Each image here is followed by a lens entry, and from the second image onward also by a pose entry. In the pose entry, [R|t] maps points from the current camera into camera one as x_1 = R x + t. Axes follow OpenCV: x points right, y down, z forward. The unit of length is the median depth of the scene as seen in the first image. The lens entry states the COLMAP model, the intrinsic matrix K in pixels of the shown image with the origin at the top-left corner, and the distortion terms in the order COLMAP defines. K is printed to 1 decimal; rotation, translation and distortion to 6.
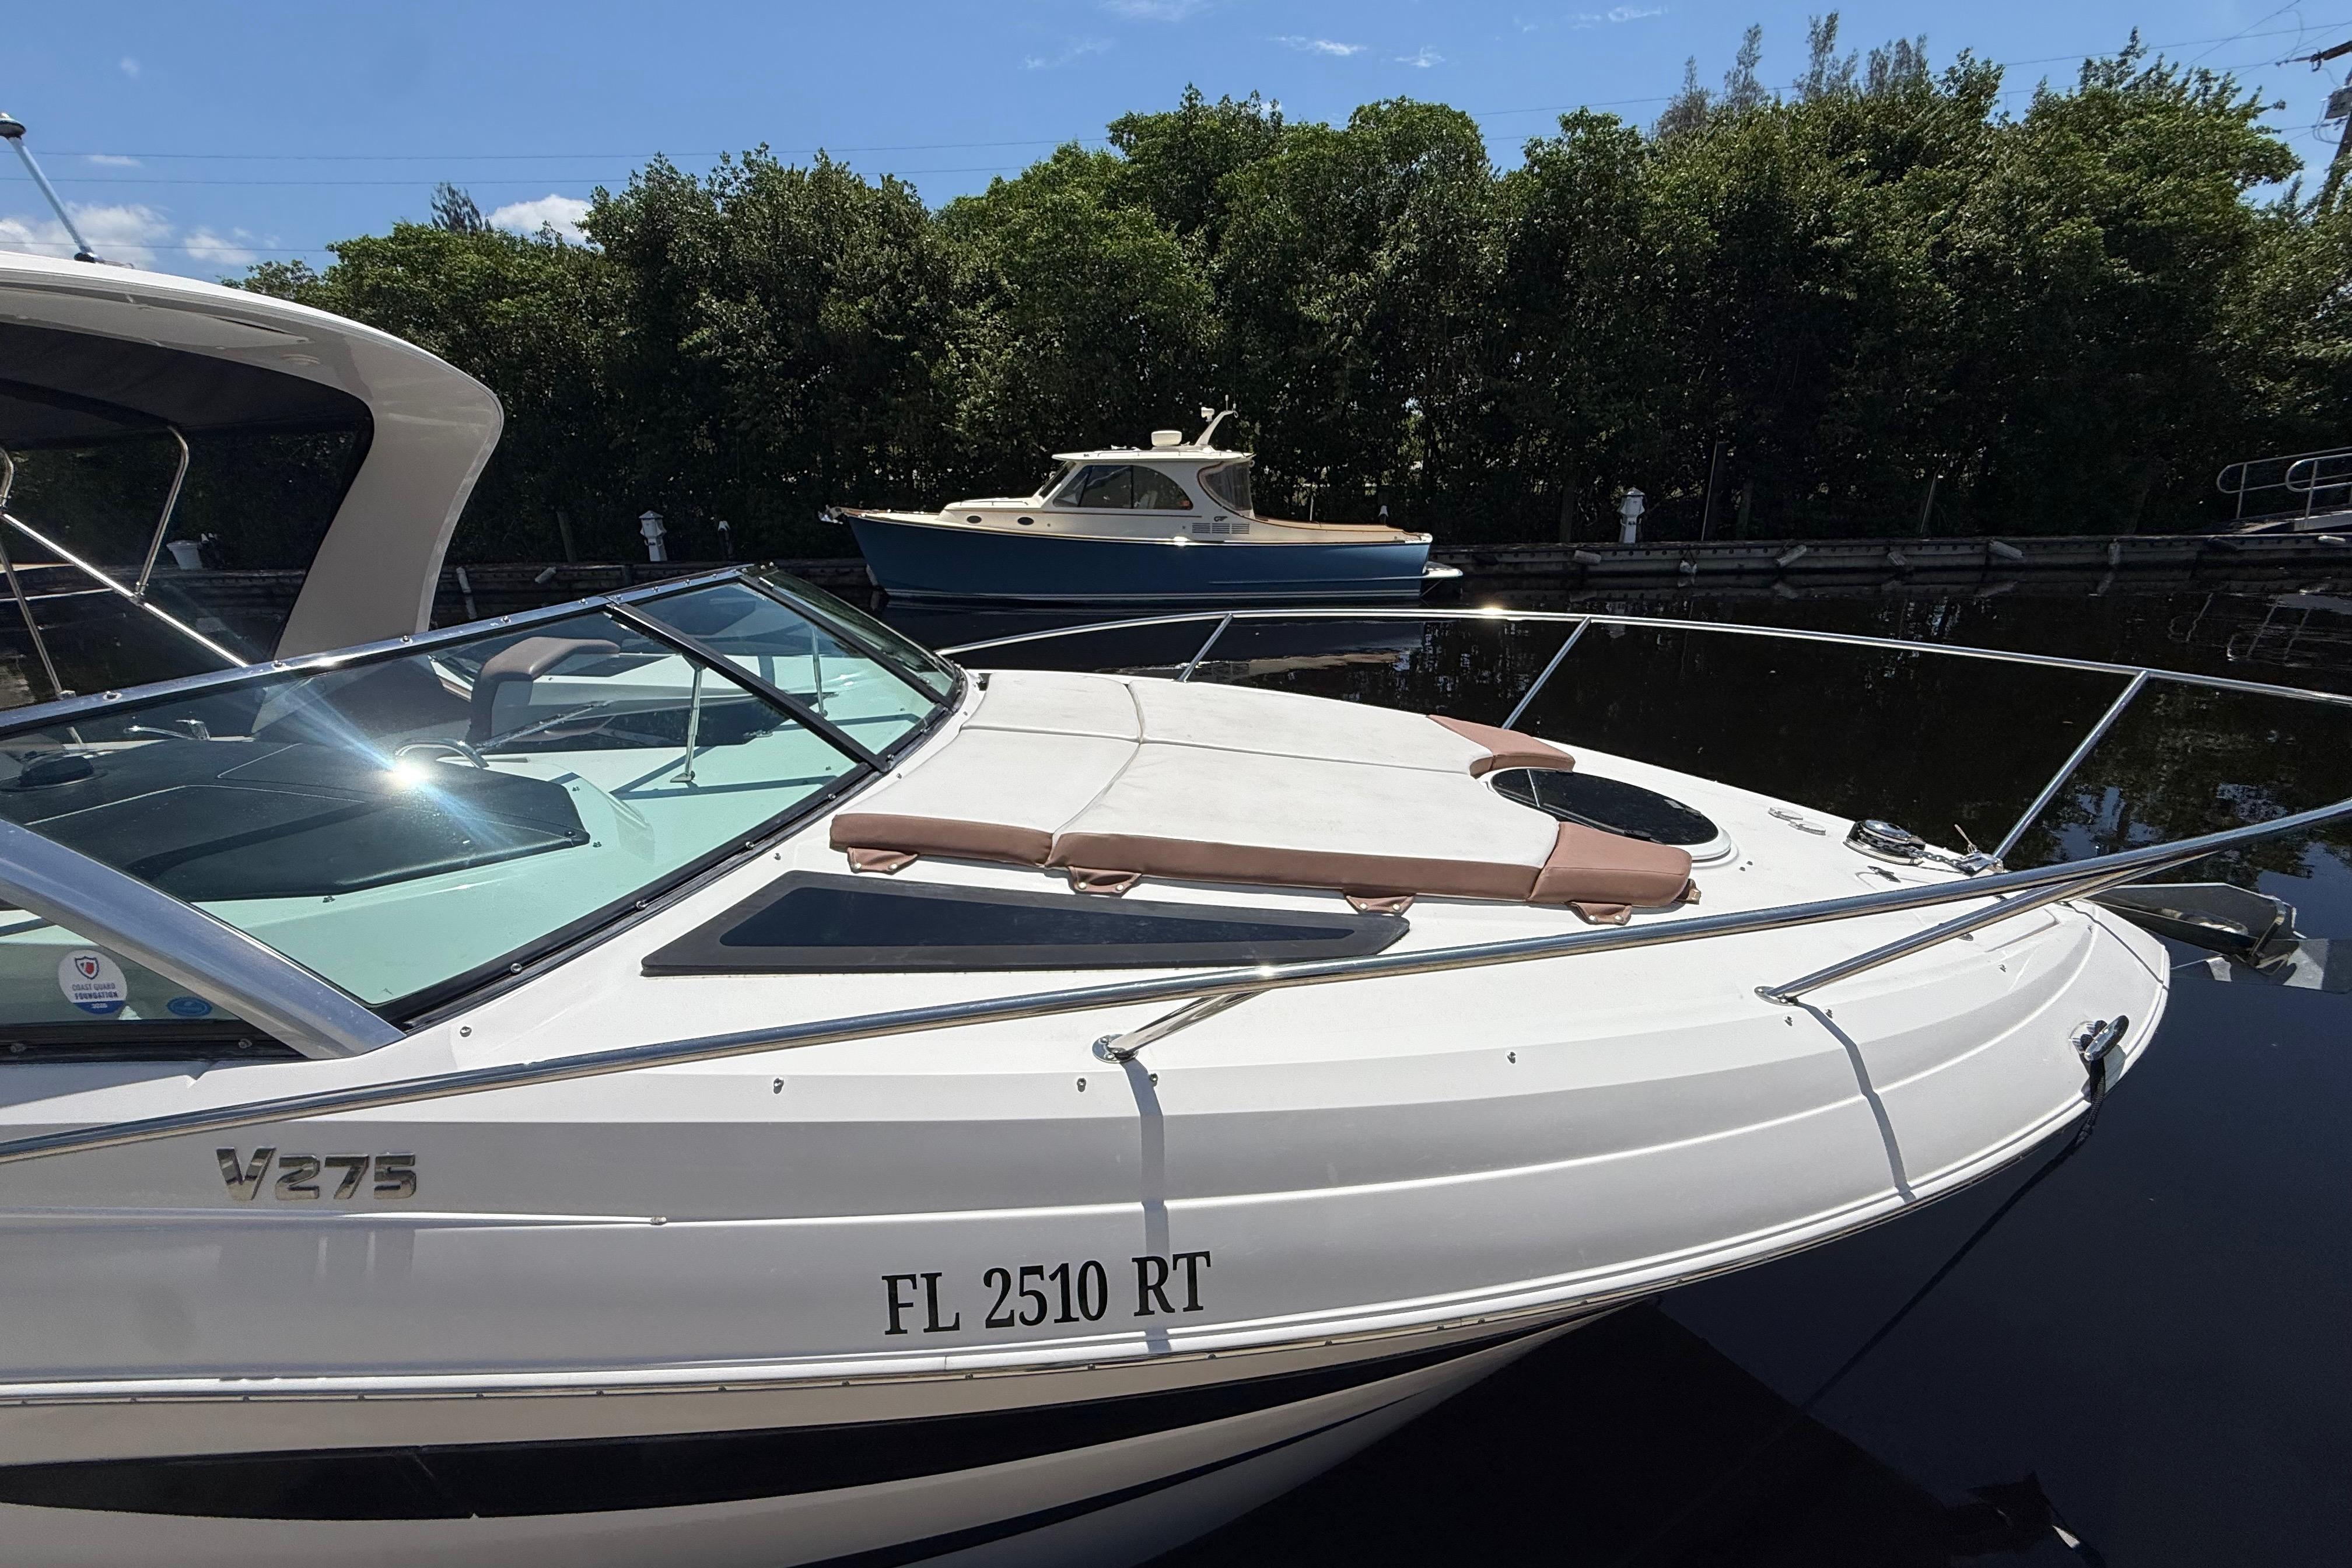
lens RADIAL K [[936.7, 0, 1173.2], [0, 936.7, 792.9], [0, 0, 1]] dist [0.000297, -0.000132]
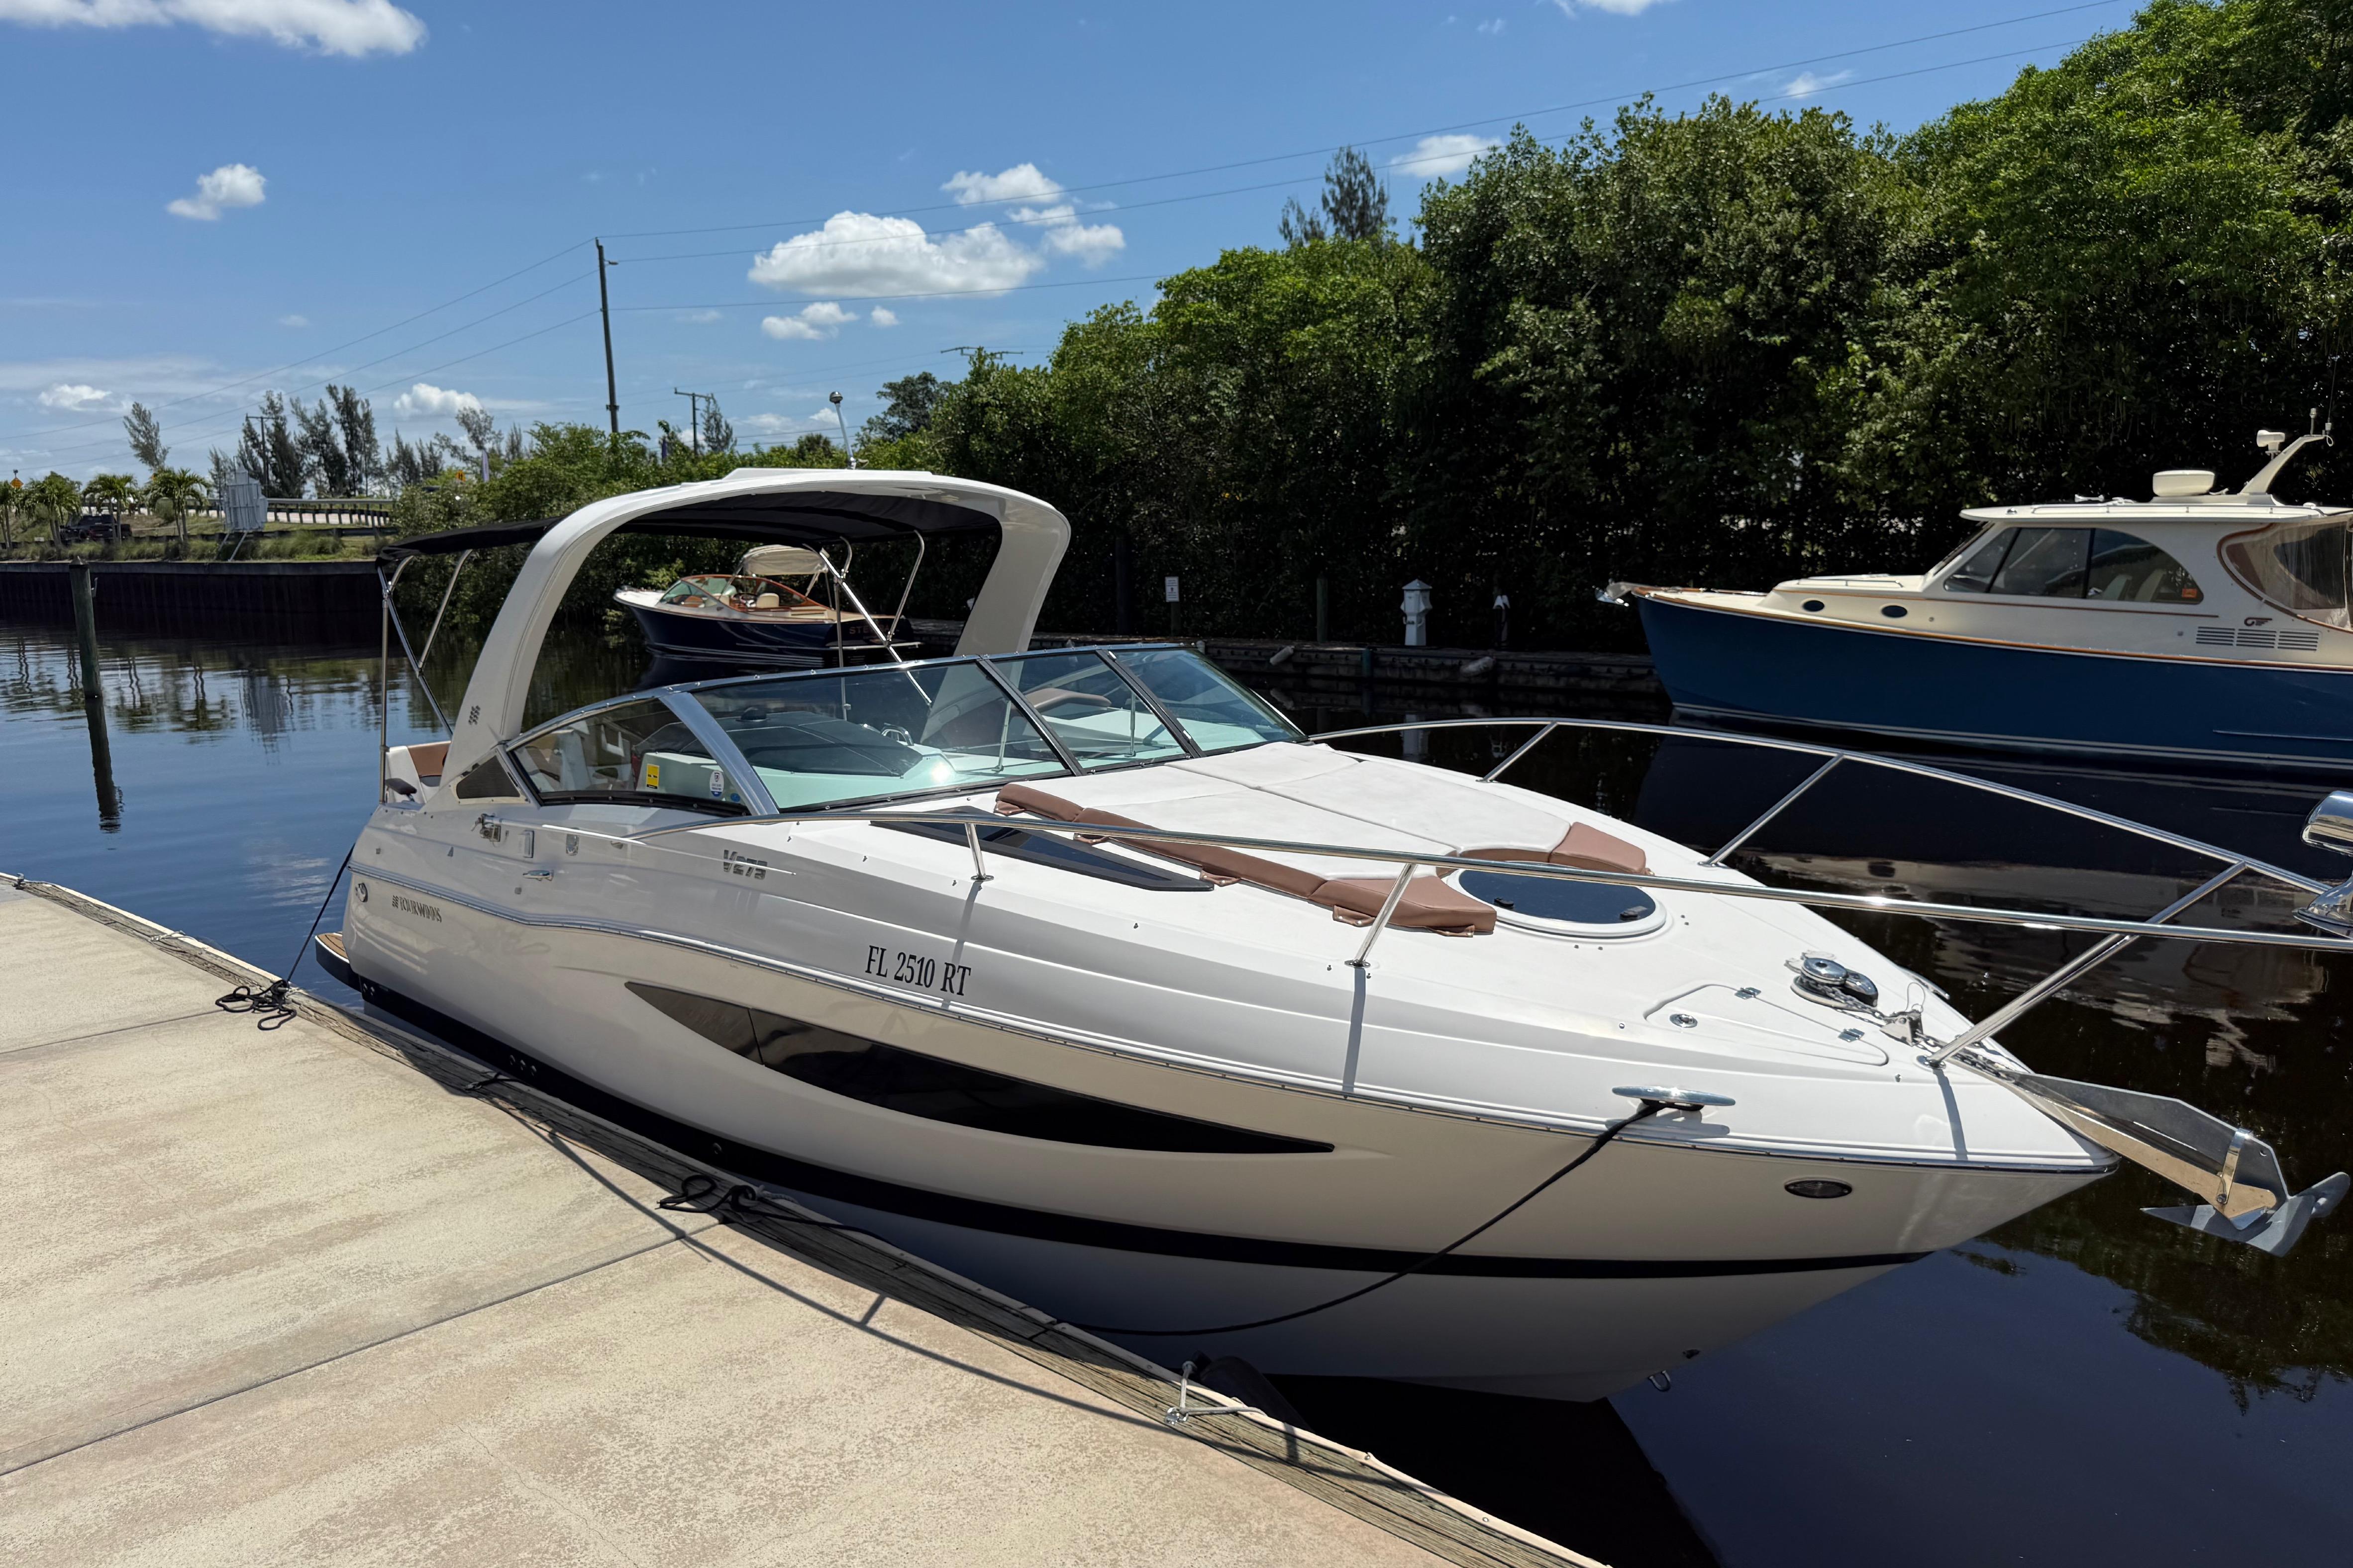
lens RADIAL K [[1634.9, 0, 1185.2], [0, 1634.9, 813.4], [0, 0, 1]] dist [0.058402, -0.092799]
pose [[0.771367, 0.114997, -0.625914, 0.158673], [-0.206177, 0.975649, -0.074837, 0.019854], [0.602066, 0.186776, 0.776293, -0.105392]]
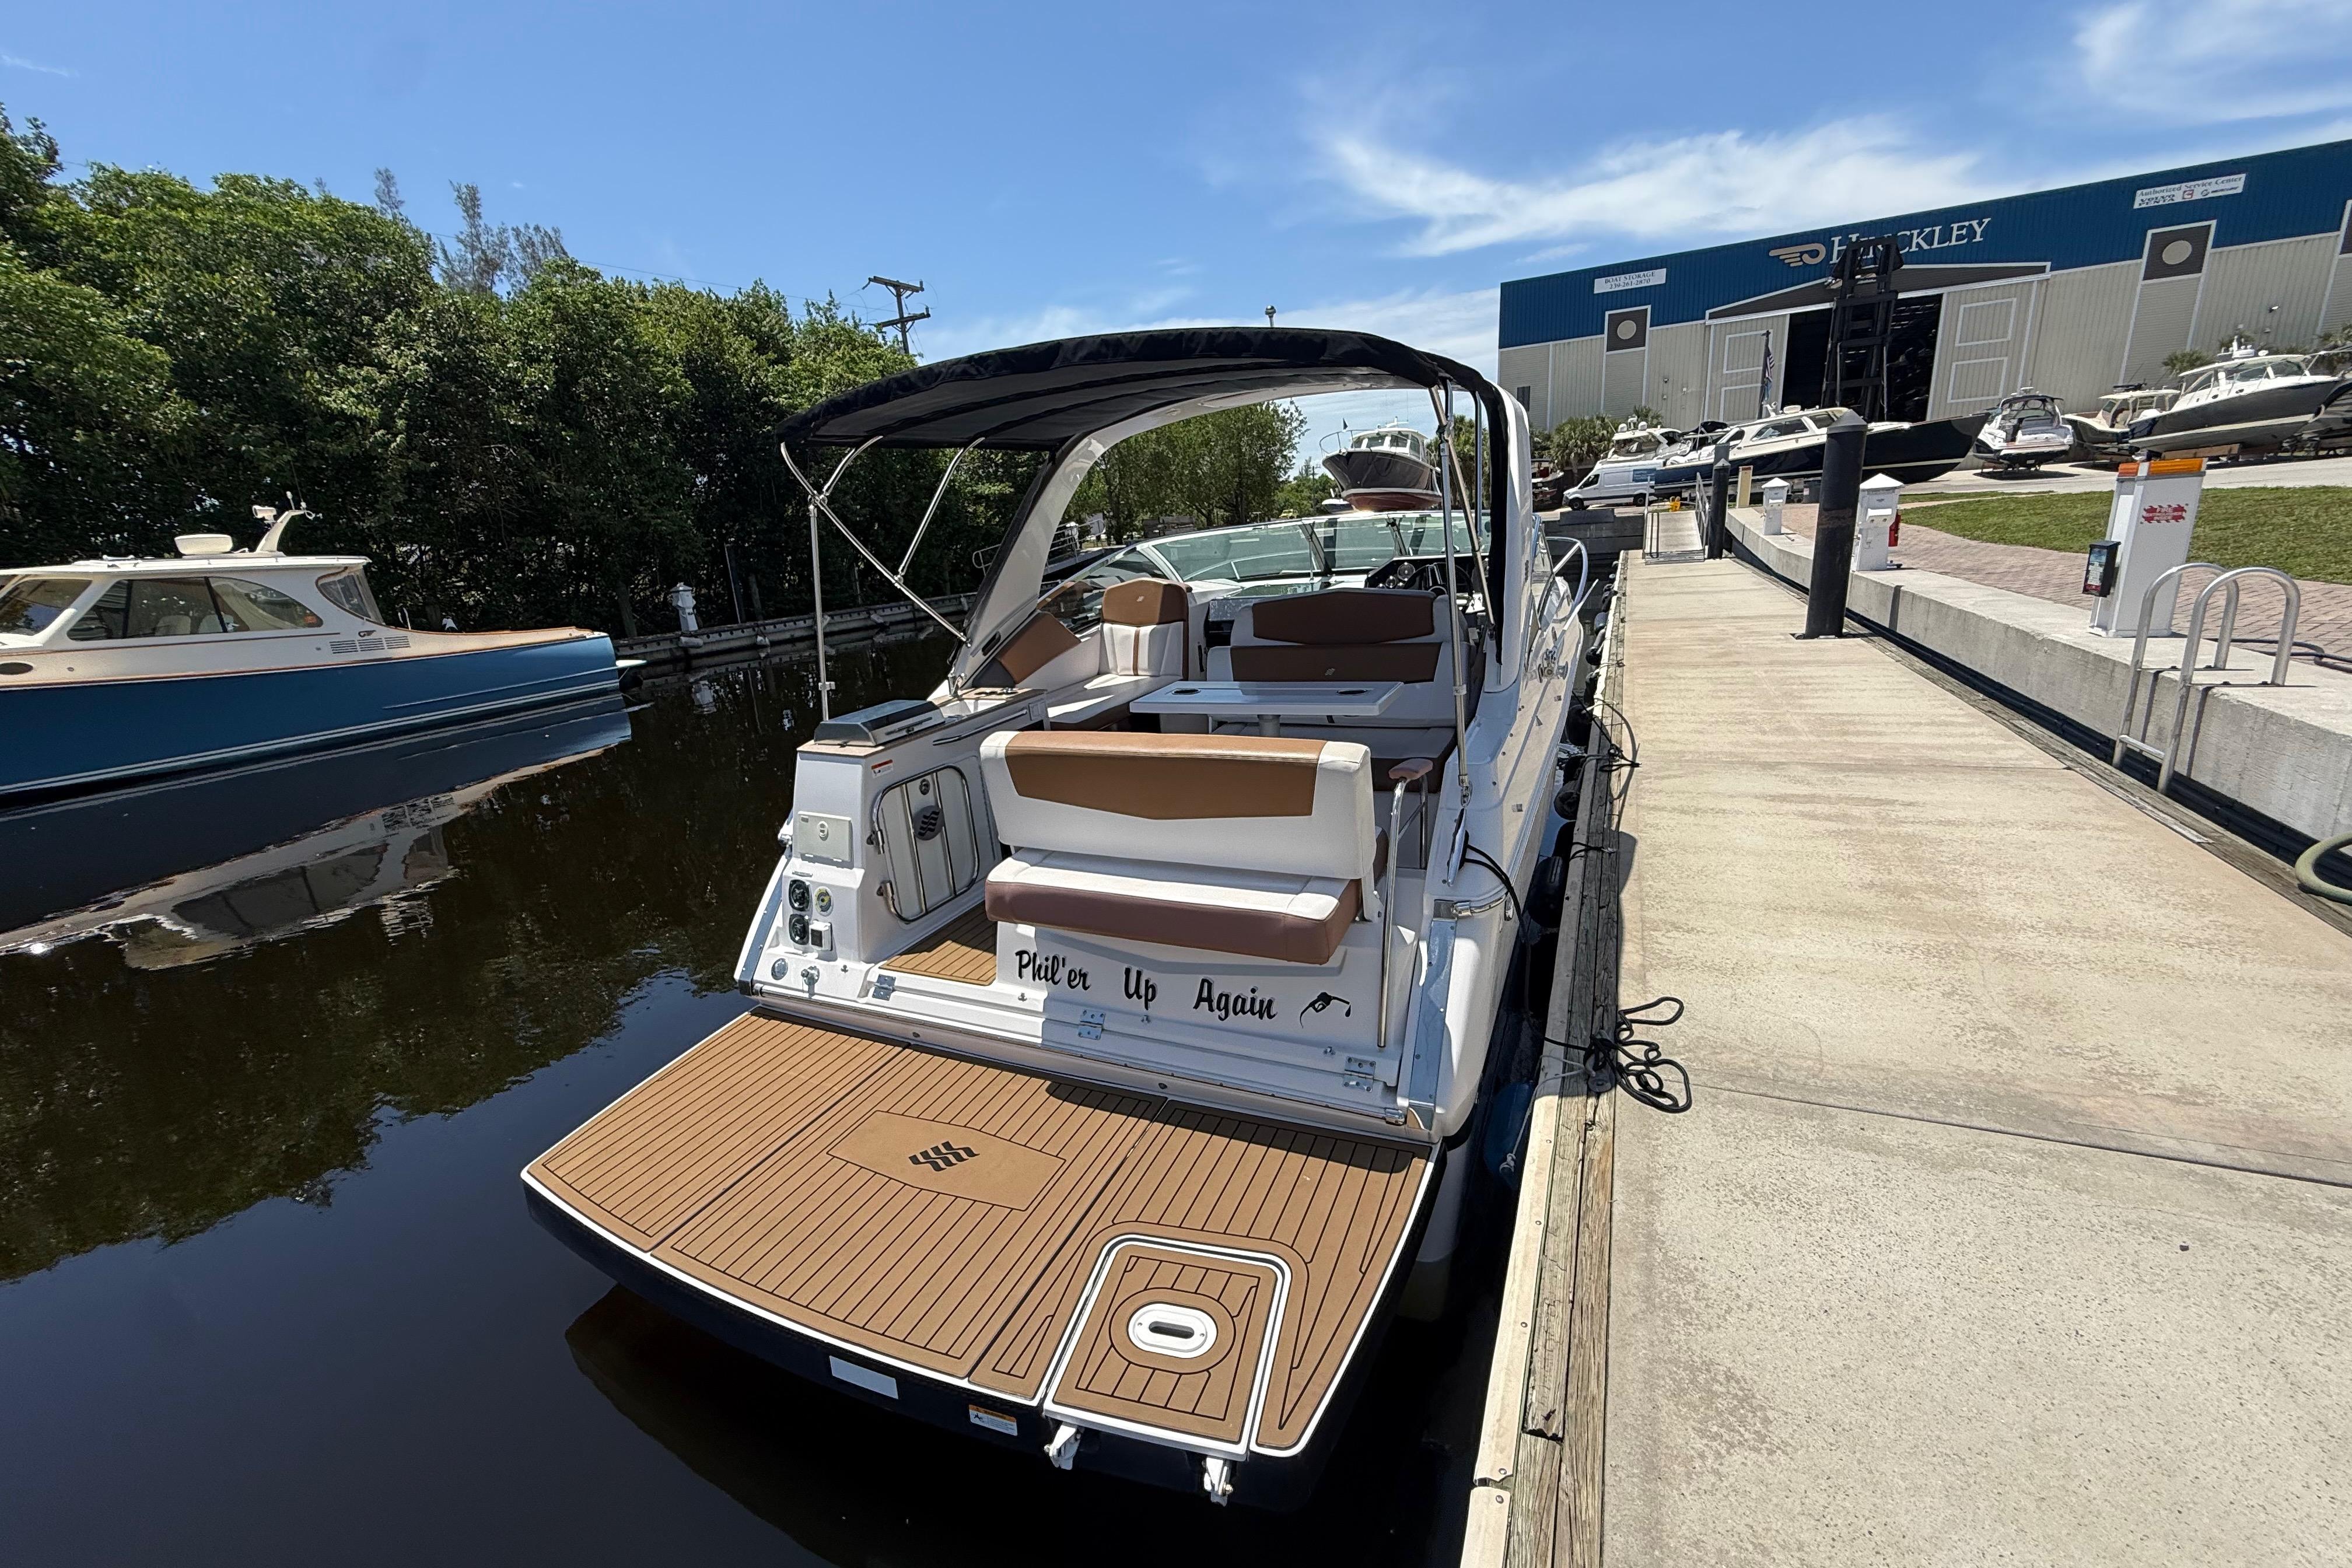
lens RADIAL K [[931.1, 0, 1169.2], [0, 931.1, 777.9], [0, 0, 1]] dist [0.000304, -0.000107]
pose [[0.385407, -0.239341, 0.891167, -0.374497], [0.357948, 0.928929, 0.094679, 0.001005], [-0.850491, 0.282502, 0.443687, 0.058354]]
